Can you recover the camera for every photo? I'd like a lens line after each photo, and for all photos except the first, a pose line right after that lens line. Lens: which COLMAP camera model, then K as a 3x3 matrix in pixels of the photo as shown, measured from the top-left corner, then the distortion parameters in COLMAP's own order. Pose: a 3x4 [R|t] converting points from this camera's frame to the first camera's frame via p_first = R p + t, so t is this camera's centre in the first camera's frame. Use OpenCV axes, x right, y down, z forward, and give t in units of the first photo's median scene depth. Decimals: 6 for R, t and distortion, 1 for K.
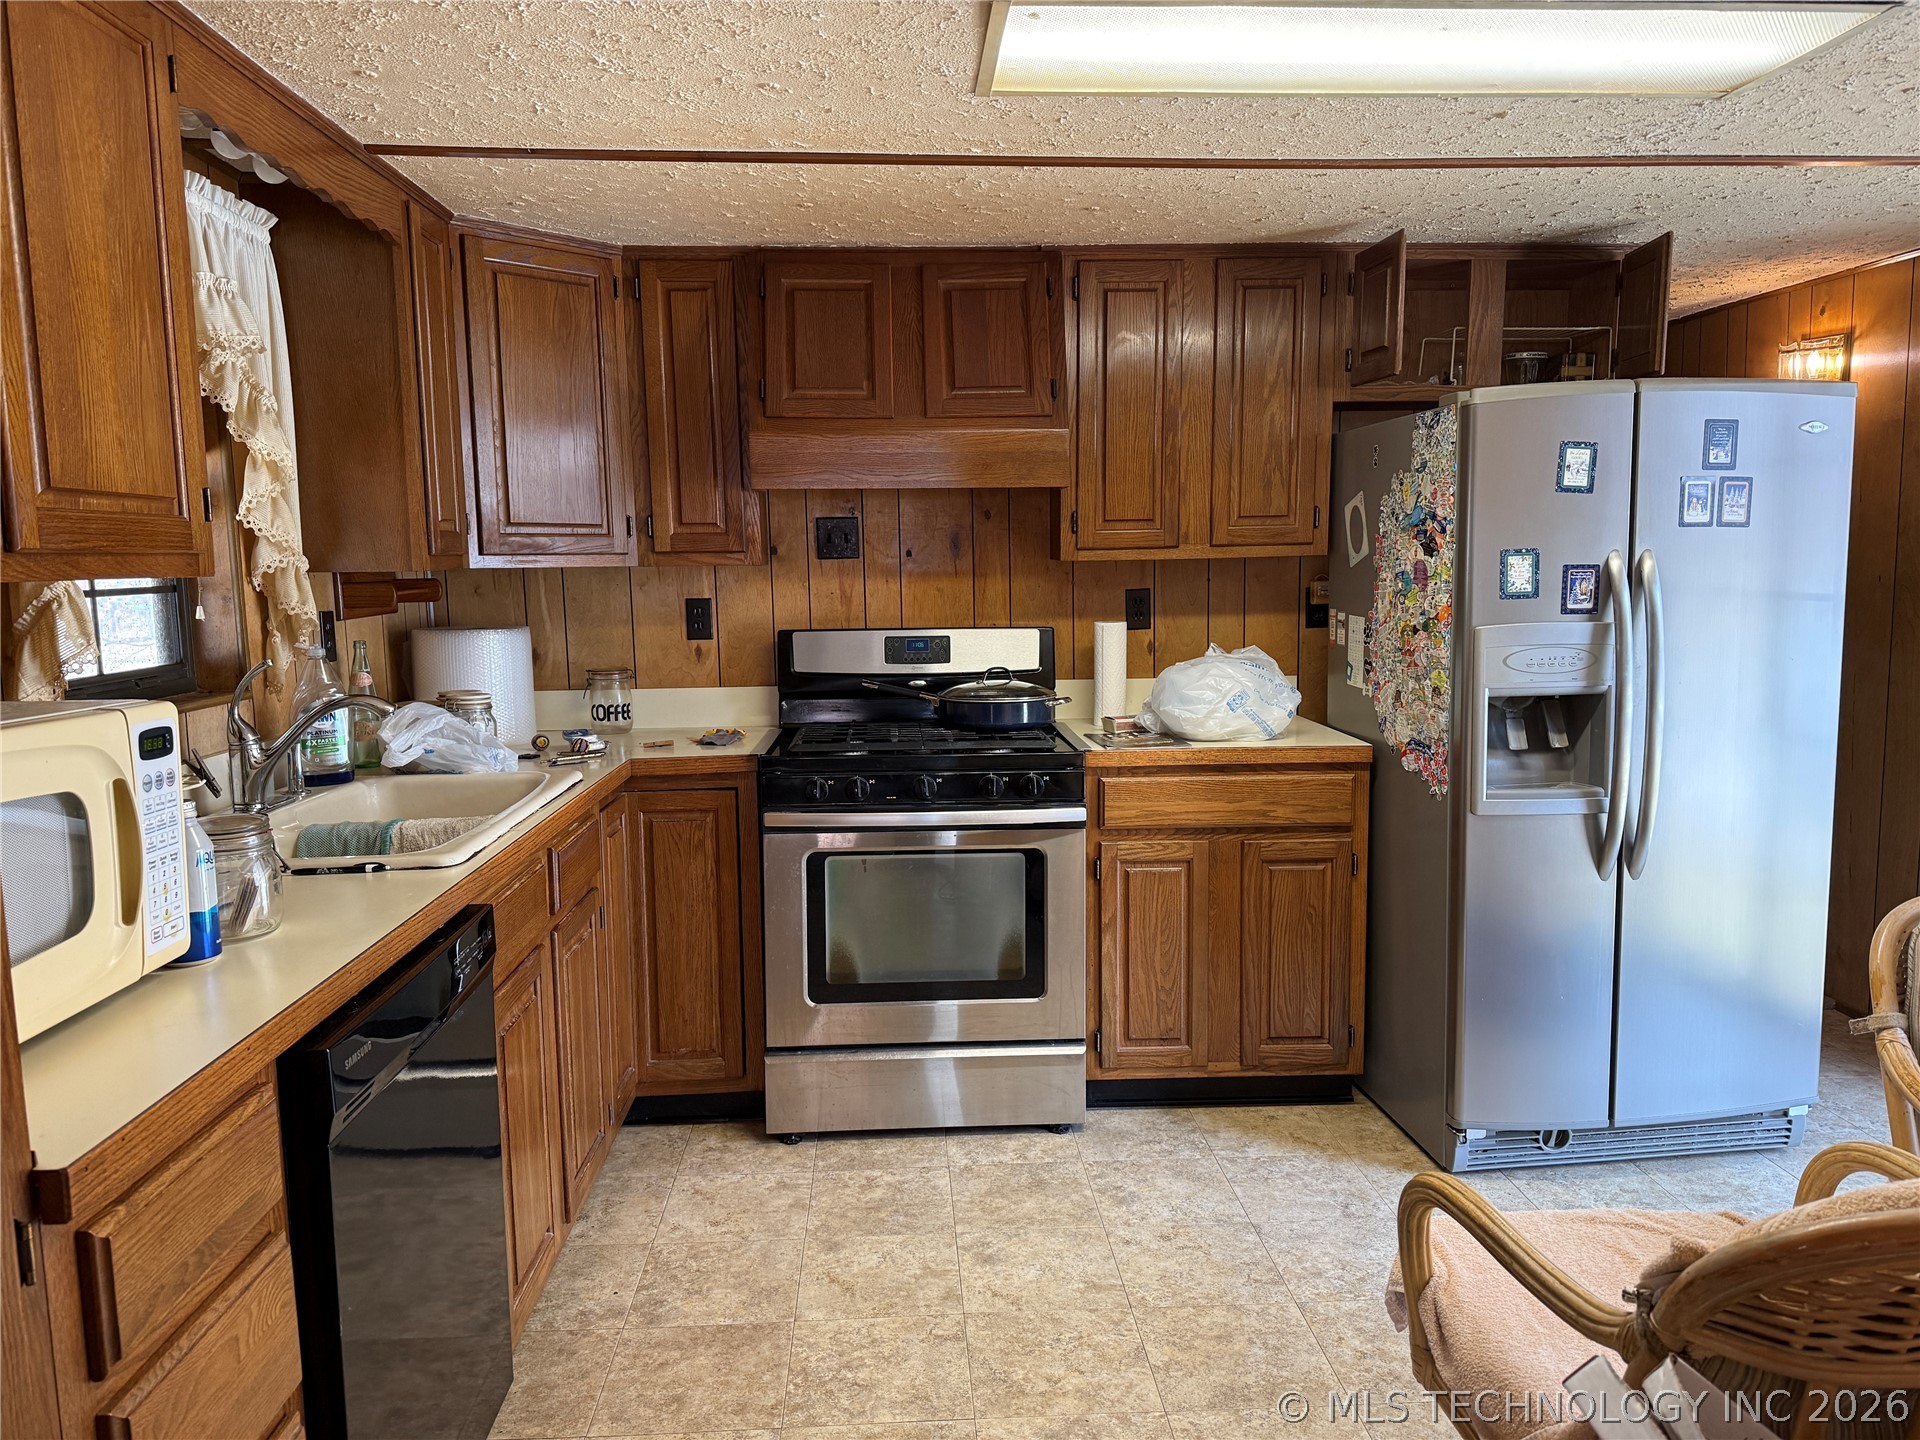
lens RADIAL K [[1347.5, 0, 959.8], [0, 1347.5, 717.6], [0, 0, 1]] dist [0.000661, -0.000071]
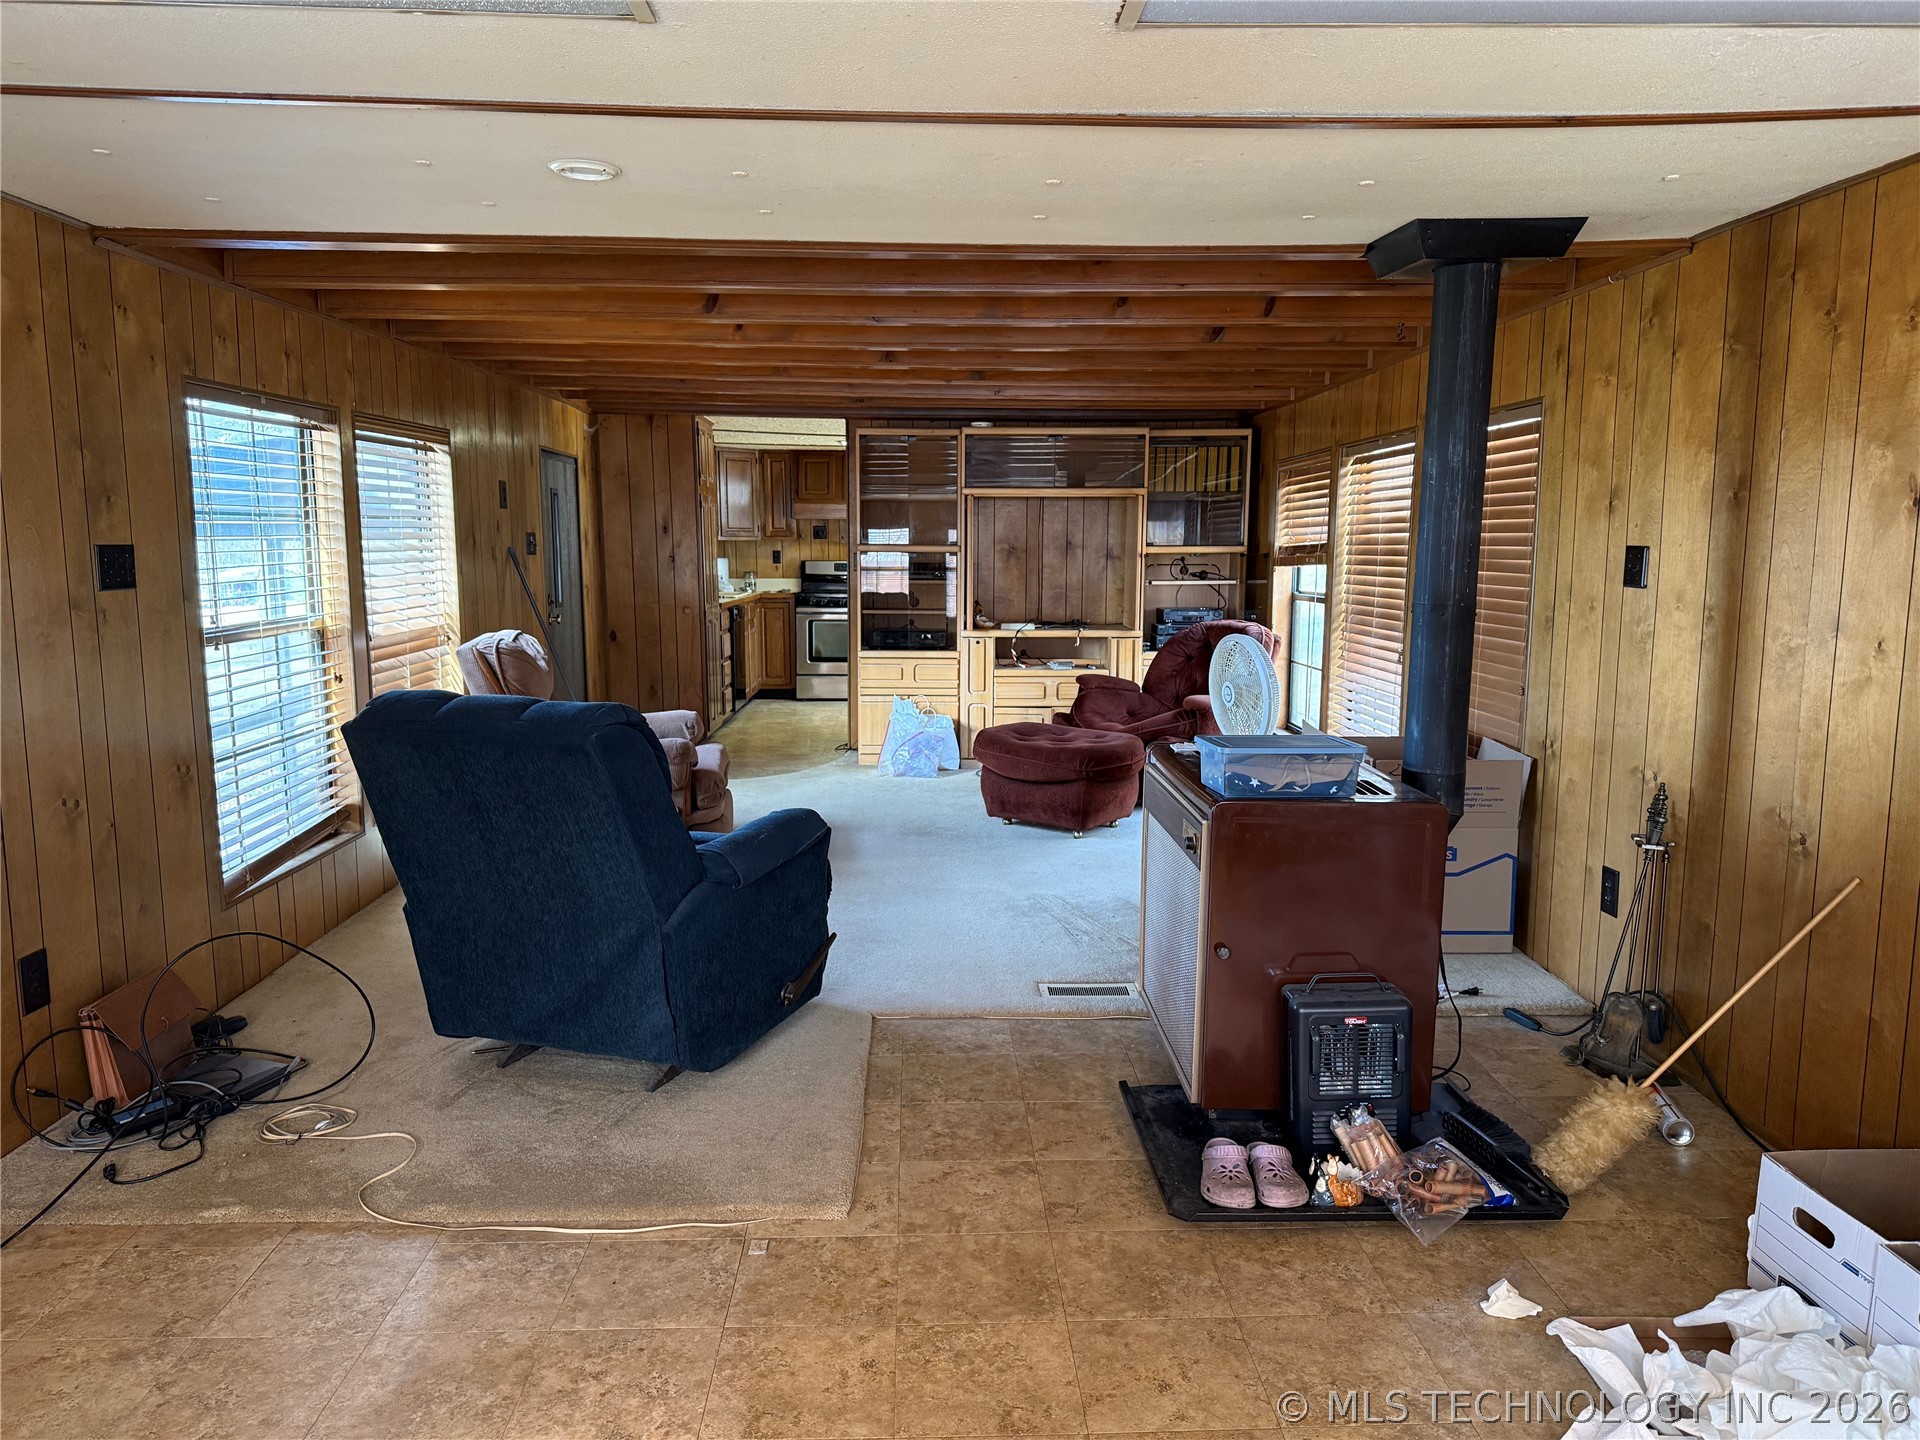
lens RADIAL K [[1347.5, 0, 960.3], [0, 1347.5, 726.2], [0, 0, 1]] dist [0.000661, -0.000071]
pose [[0.999722, 0.015284, -0.017945, 0.330558], [-0.014983, 0.999747, 0.016751, 0.288704], [0.018196, -0.016478, 0.999699, -2.375518]]
